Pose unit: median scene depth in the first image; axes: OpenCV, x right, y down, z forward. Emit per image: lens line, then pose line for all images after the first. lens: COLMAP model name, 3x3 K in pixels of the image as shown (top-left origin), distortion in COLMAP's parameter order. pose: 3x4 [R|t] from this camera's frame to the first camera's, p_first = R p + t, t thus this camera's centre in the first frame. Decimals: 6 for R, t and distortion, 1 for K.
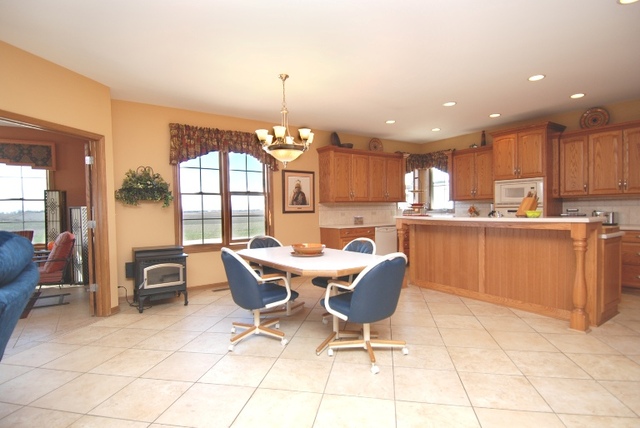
lens RADIAL K [[331.9, 0, 318.3], [0, 331.9, 218.2], [0, 0, 1]] dist [0.000742, -0.008867]
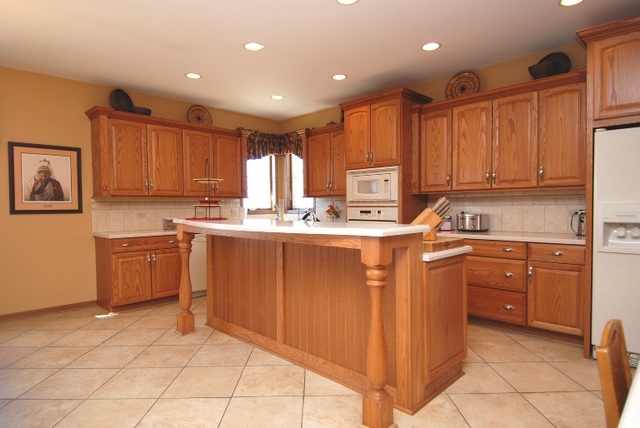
lens RADIAL K [[370.1, 0, 319.5], [0, 370.1, 216.2], [0, 0, 1]] dist [0.074494, -0.000997]
pose [[0.979976, 0.000861, 0.199116, 0.330921], [-0.001257, 0.999997, 0.001864, -0.013837], [-0.199113, -0.002077, 0.979974, 0.224611]]
